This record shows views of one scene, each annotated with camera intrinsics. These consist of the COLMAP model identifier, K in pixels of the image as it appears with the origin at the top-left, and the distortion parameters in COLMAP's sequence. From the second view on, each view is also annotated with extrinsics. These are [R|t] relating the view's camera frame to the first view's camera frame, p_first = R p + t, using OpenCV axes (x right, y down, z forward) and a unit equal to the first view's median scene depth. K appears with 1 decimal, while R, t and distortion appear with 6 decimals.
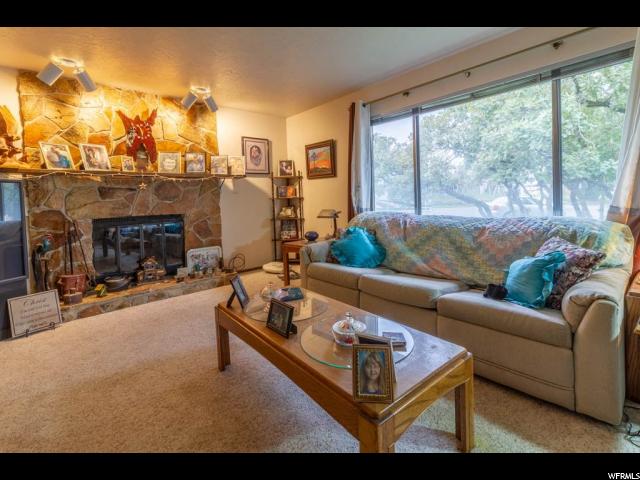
lens RADIAL K [[303.7, 0, 325.8], [0, 303.7, 217.1], [0, 0, 1]] dist [0.004932, -0.000544]
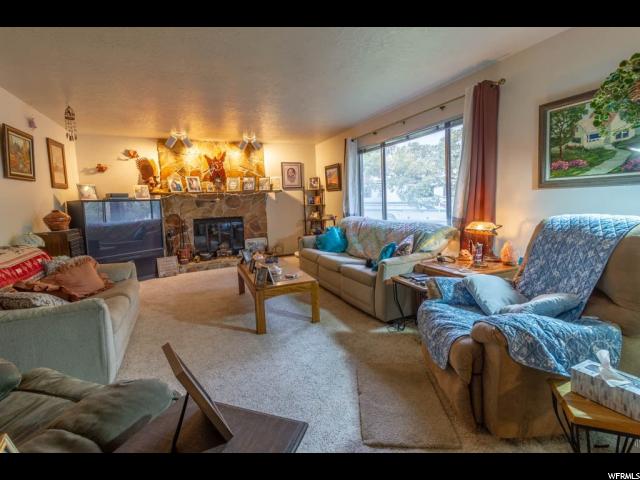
lens RADIAL K [[303.7, 0, 319.9], [0, 303.7, 238.1], [0, 0, 1]] dist [0.004932, -0.000544]
pose [[0.953545, 0.032404, -0.299504, 0.438052], [-0.011131, 0.997309, 0.072465, -0.018481], [0.301046, -0.065764, 0.951339, -0.433399]]
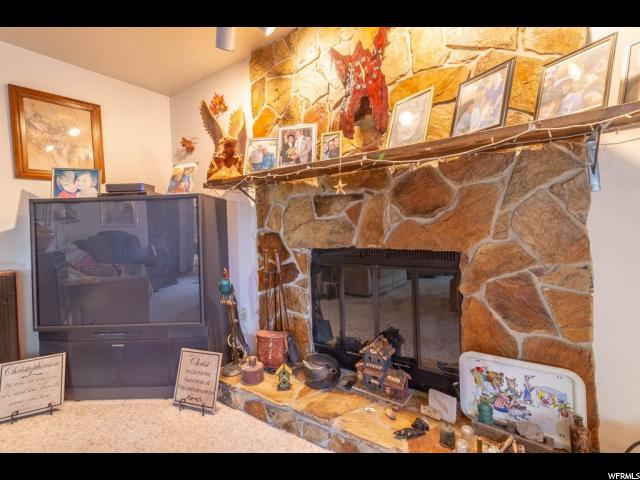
lens RADIAL K [[303.7, 0, 317.4], [0, 303.7, 225.1], [0, 0, 1]] dist [0.004932, -0.000544]
pose [[0.228600, 0.022967, -0.973250, -0.157862], [-0.034705, 0.999278, 0.015430, -0.049321], [0.972902, 0.030249, 0.229232, 0.840874]]
